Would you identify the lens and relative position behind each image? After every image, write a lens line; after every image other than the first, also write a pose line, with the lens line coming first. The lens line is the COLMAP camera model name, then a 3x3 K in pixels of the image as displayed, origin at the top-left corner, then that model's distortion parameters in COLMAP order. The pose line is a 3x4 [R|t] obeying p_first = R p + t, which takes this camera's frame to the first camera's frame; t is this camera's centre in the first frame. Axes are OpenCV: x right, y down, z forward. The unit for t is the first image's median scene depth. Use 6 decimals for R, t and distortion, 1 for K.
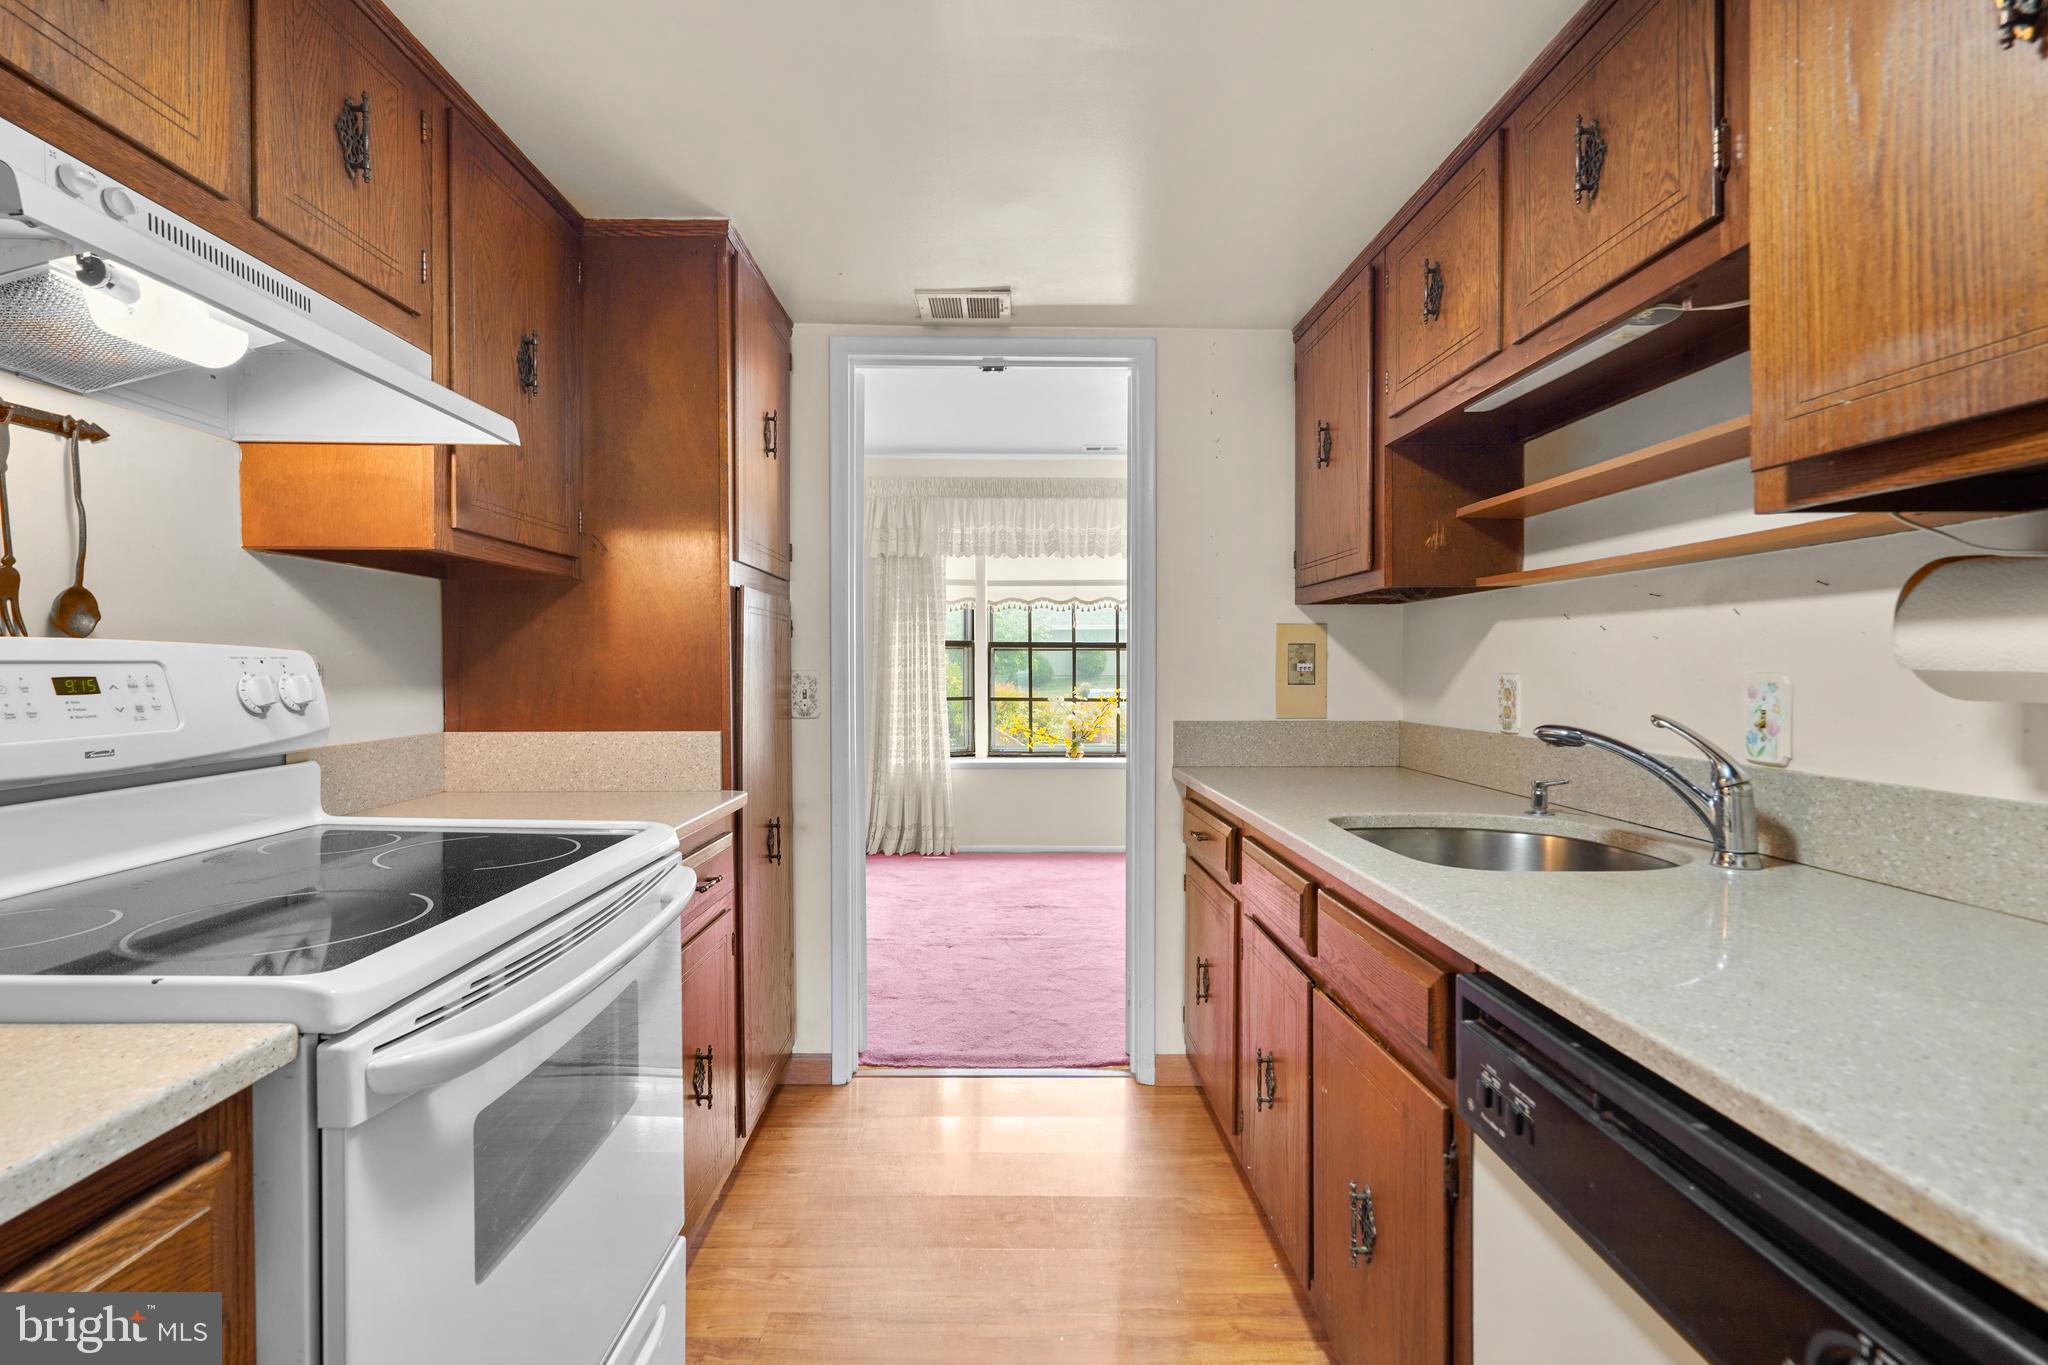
lens RADIAL K [[943.6, 0, 1015.5], [0, 943.6, 682.4], [0, 0, 1]] dist [-0.007672, 0.002535]
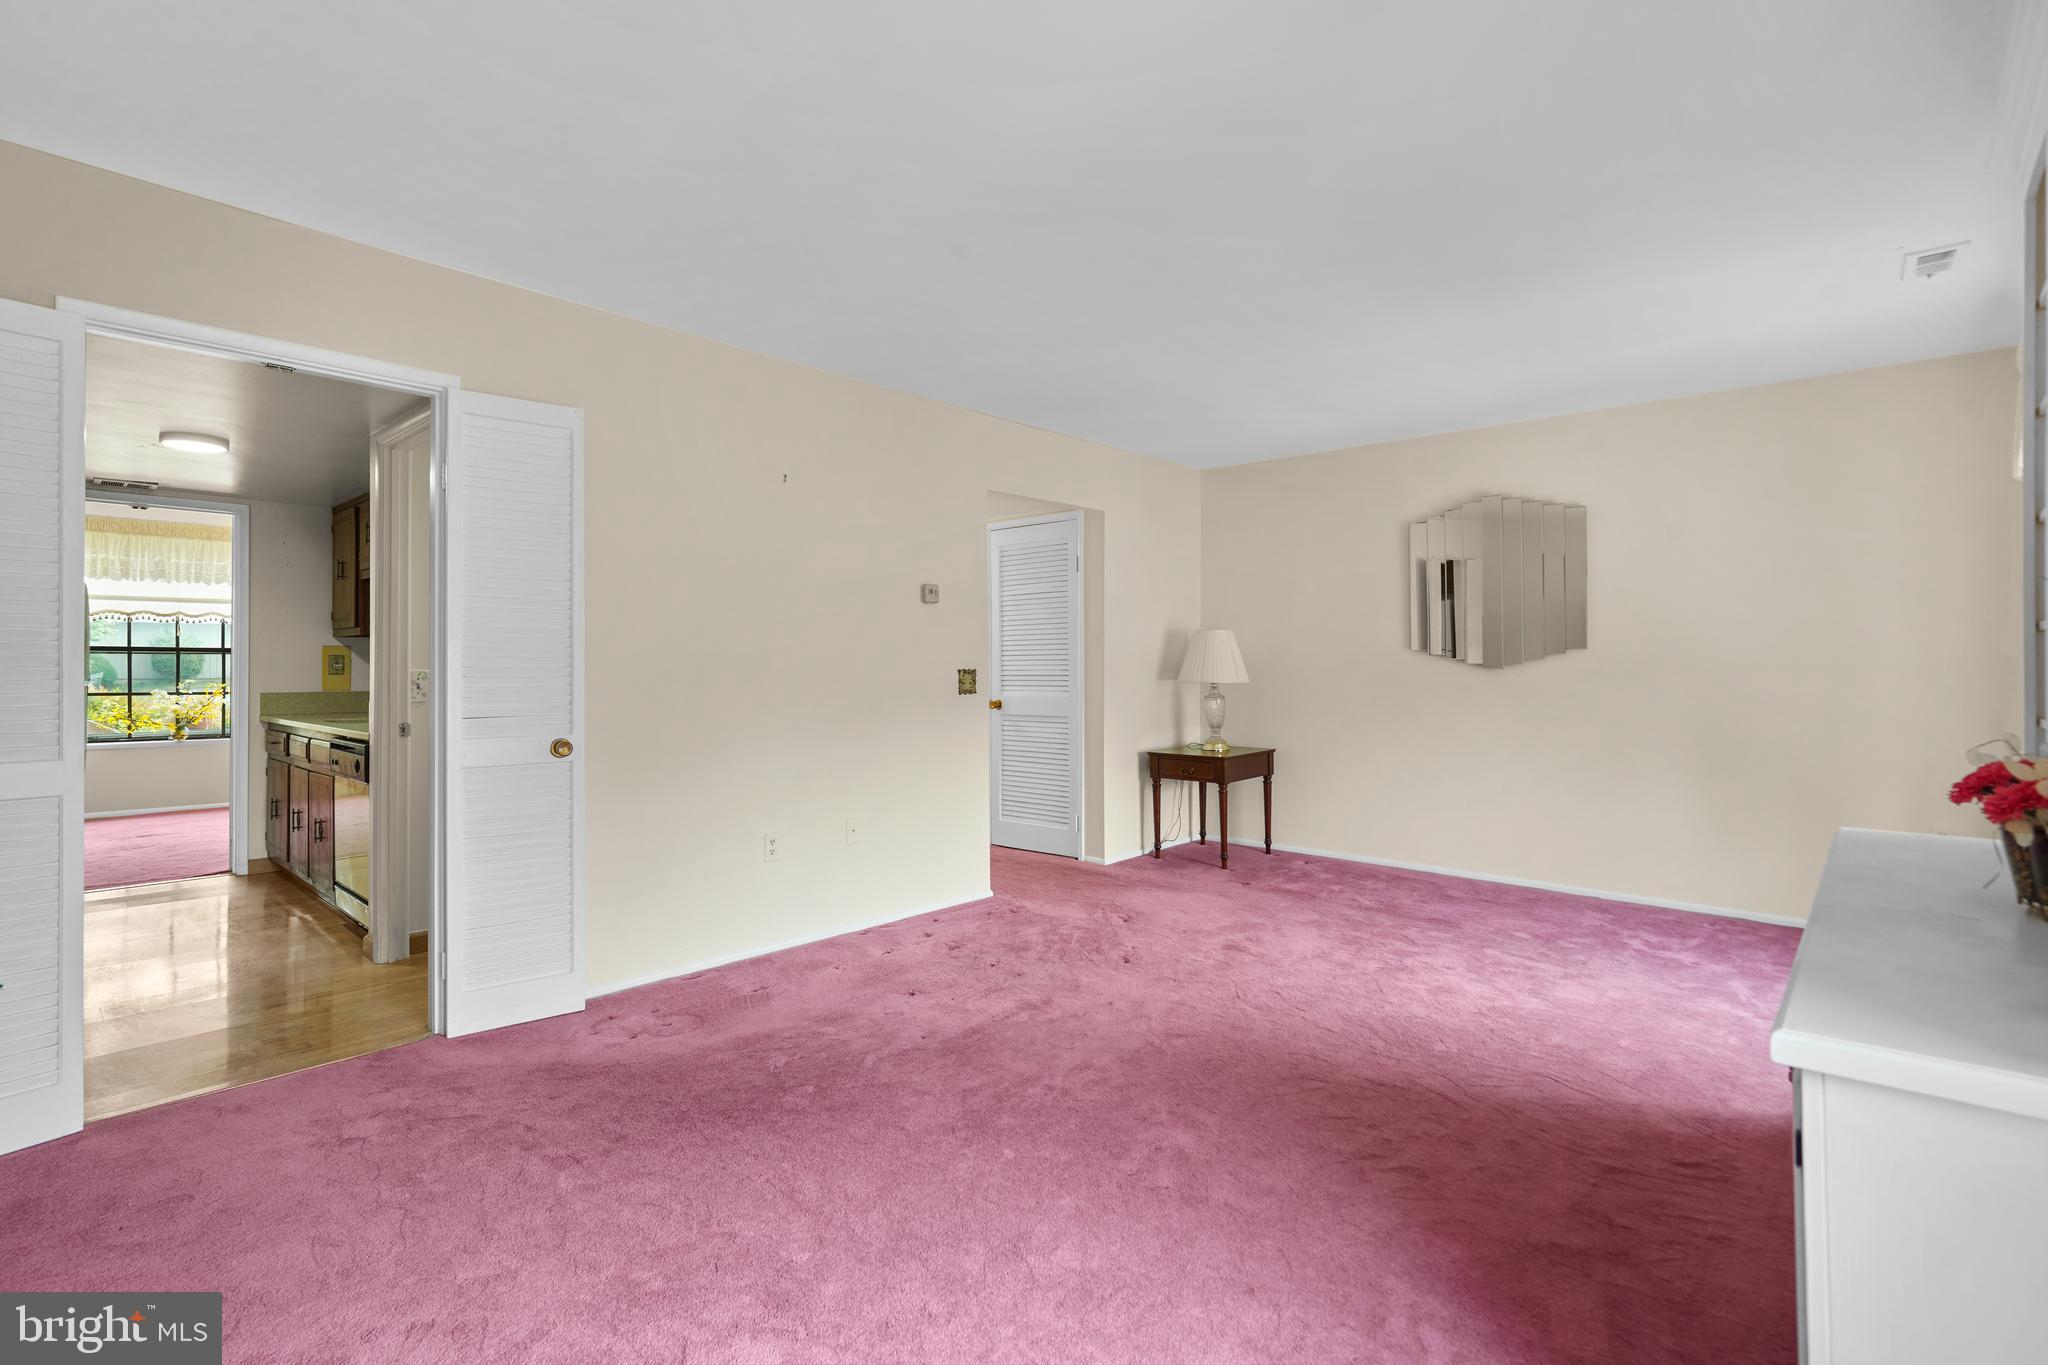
lens RADIAL K [[943.6, 0, 1021.3], [0, 943.6, 674.6], [0, 0, 1]] dist [-0.007672, 0.002535]
pose [[0.686788, 0.004424, 0.726845, -0.182065], [0.007076, 0.999893, -0.012771, 0.041584], [-0.726824, 0.013914, 0.686683, -1.623084]]
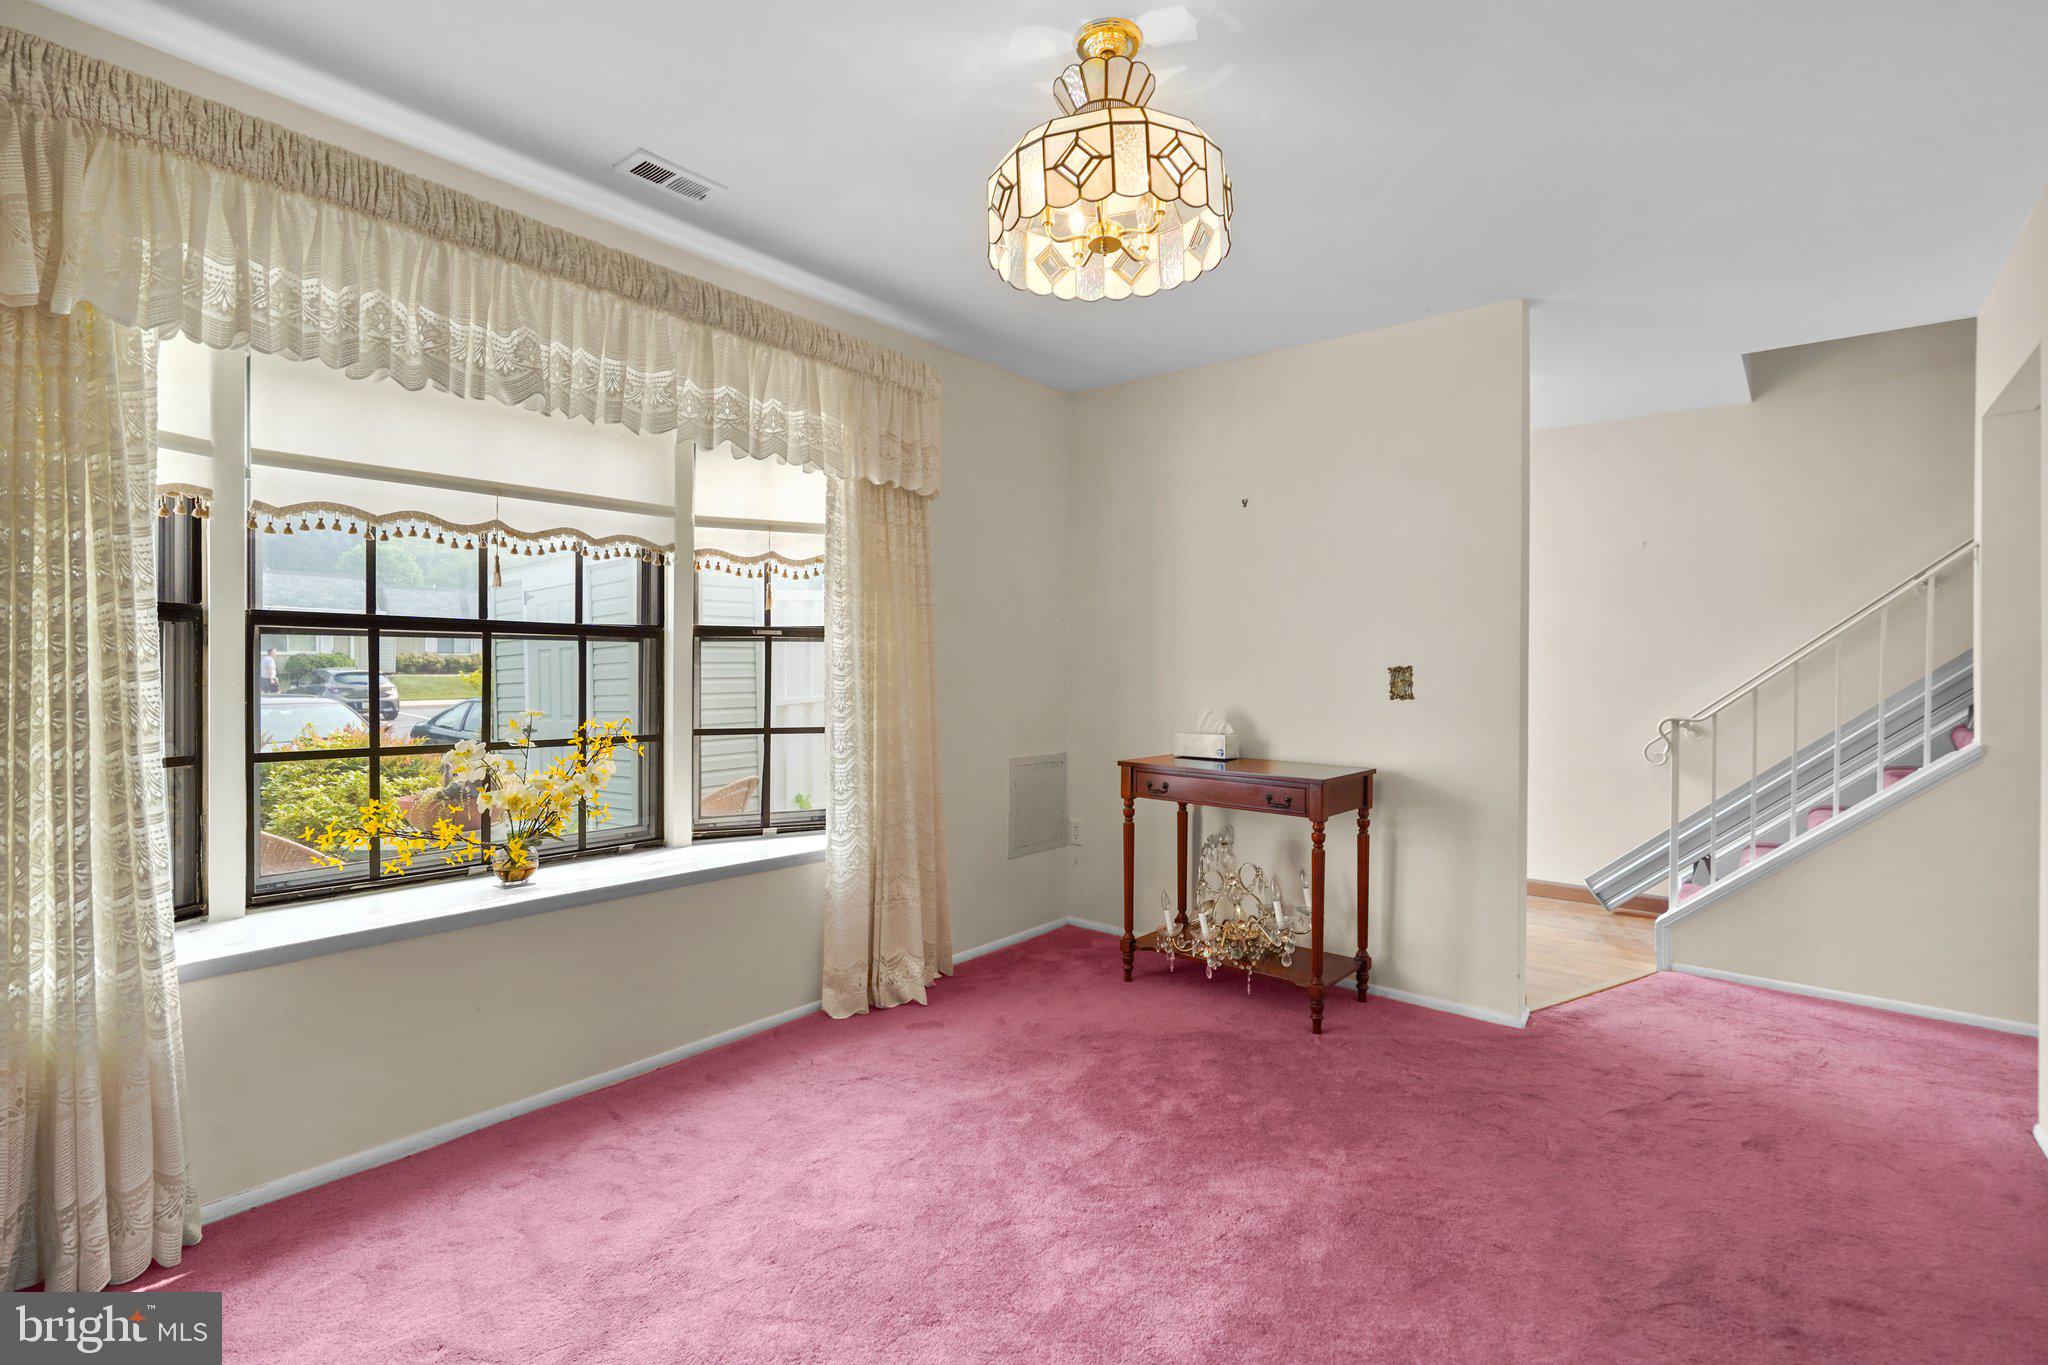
lens RADIAL K [[943.6, 0, 1036.6], [0, 943.6, 666.9], [0, 0, 1]] dist [-0.007672, 0.002535]
pose [[0.643386, 0.004061, 0.765531, -0.279555], [0.003468, 0.999960, -0.008220, -0.037357], [-0.765534, 0.007944, 0.643346, 1.236108]]
